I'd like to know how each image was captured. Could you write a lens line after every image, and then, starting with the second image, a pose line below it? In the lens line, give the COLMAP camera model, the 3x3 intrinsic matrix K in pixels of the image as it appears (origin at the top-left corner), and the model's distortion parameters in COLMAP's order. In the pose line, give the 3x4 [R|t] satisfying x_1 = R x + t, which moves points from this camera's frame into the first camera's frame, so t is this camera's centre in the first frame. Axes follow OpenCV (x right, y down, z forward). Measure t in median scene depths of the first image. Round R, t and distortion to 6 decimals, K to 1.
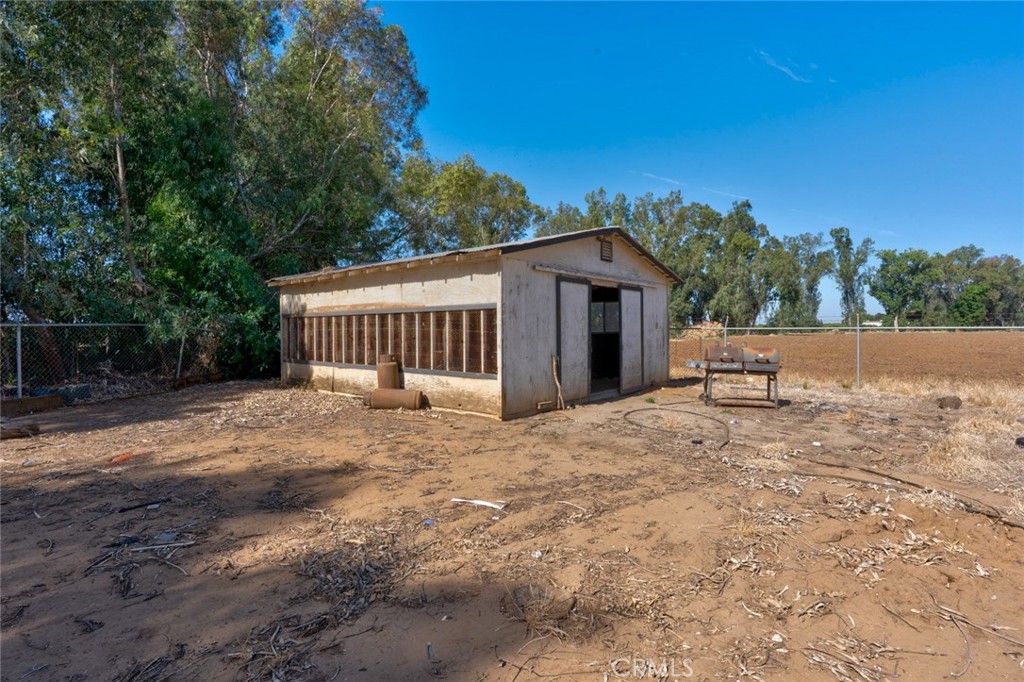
lens RADIAL K [[495.1, 0, 524.5], [0, 495.1, 338.3], [0, 0, 1]] dist [-0.006777, 0.000836]
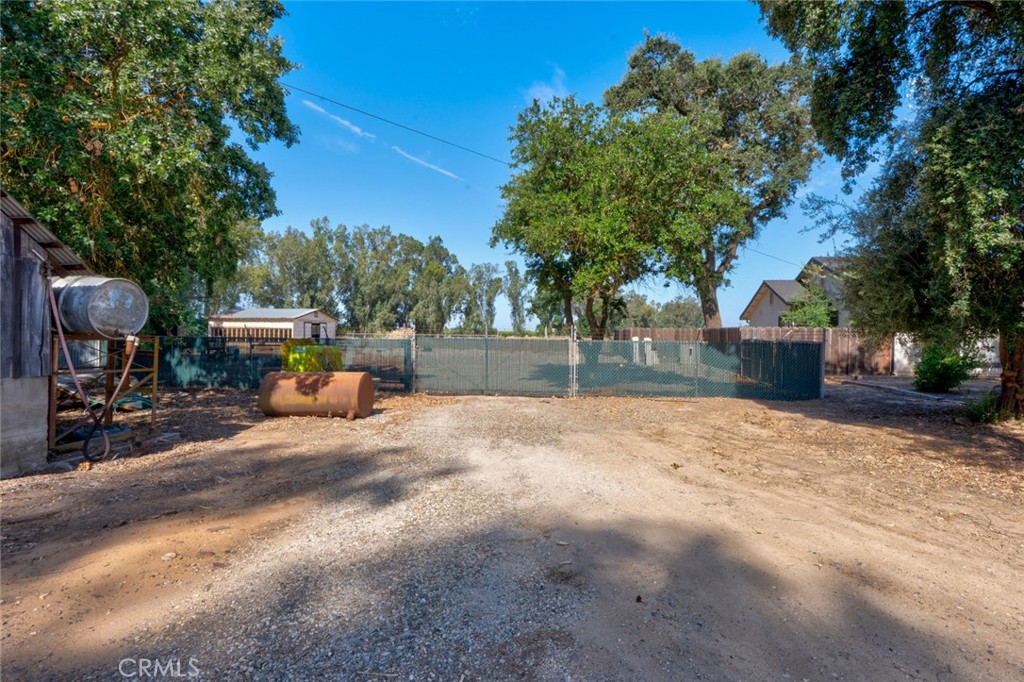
lens RADIAL K [[495.1, 0, 524.5], [0, 495.1, 338.3], [0, 0, 1]] dist [-0.006777, 0.000836]
pose [[0.860365, 0.011484, 0.509549, -0.031757], [-0.008548, 0.999931, -0.008104, 0.002891], [-0.509607, 0.002617, 0.860403, -0.247259]]
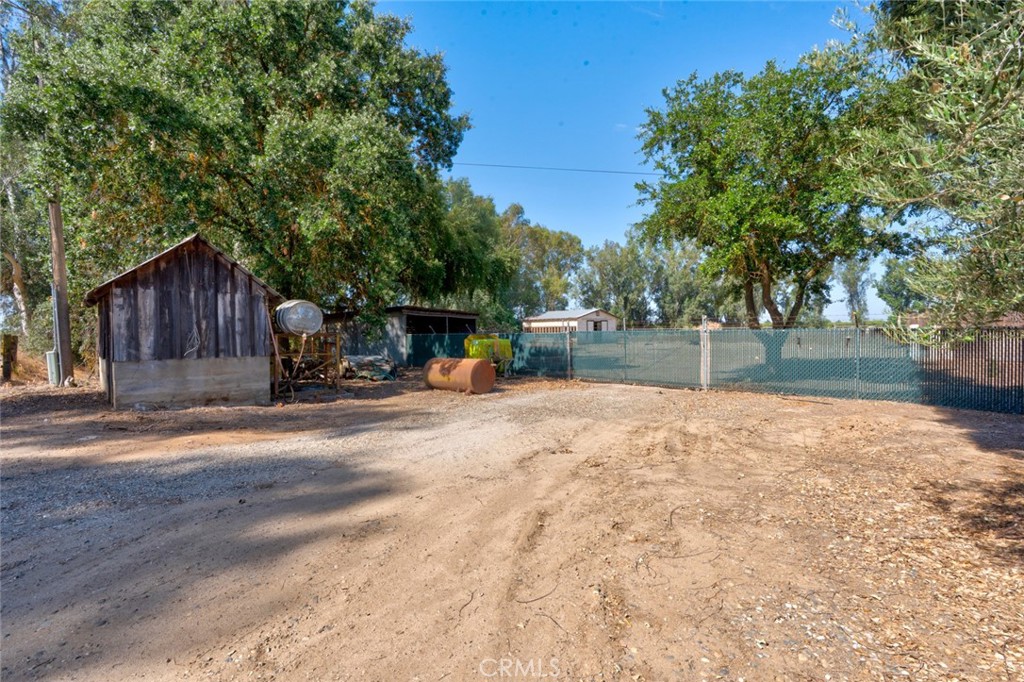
lens RADIAL K [[461.9, 0, 519.5], [0, 461.9, 336.7], [0, 0, 1]] dist [-0.012991, 0.001148]
pose [[0.991206, -0.007043, -0.132142, -0.000086], [0.006977, 0.999975, -0.000961, 0.003336], [0.132146, 0.000030, 0.991230, -0.256925]]
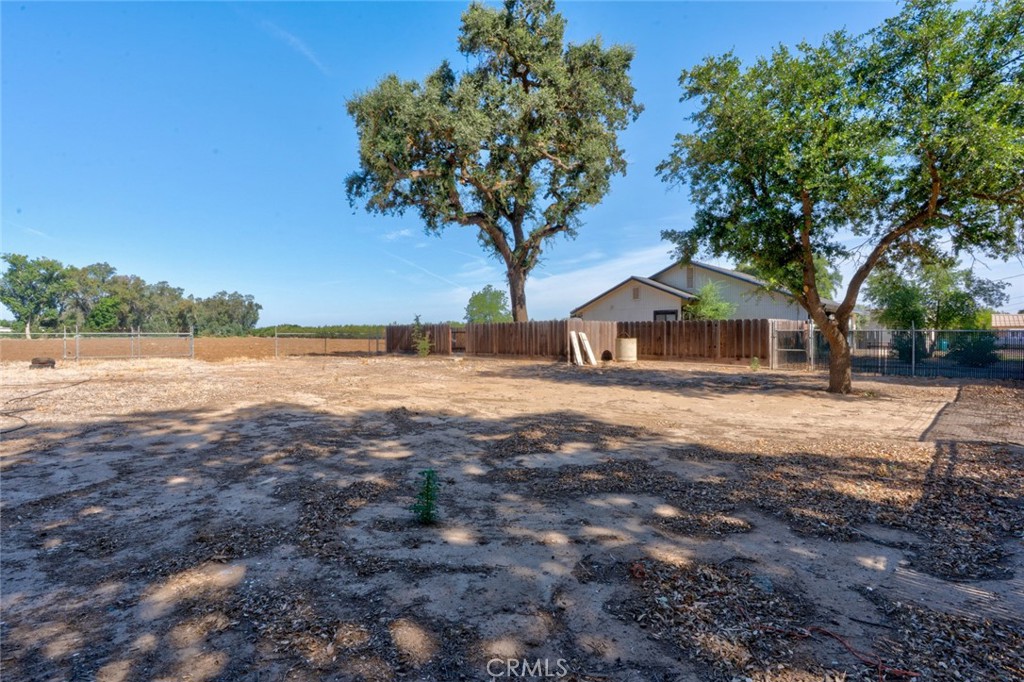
lens RADIAL K [[461.9, 0, 519.5], [0, 461.9, 336.7], [0, 0, 1]] dist [-0.012991, 0.001148]
pose [[0.121158, 0.002557, 0.992630, -0.043283], [0.015397, 0.999872, -0.004455, 0.002536], [-0.992514, 0.015823, 0.121103, -0.113492]]
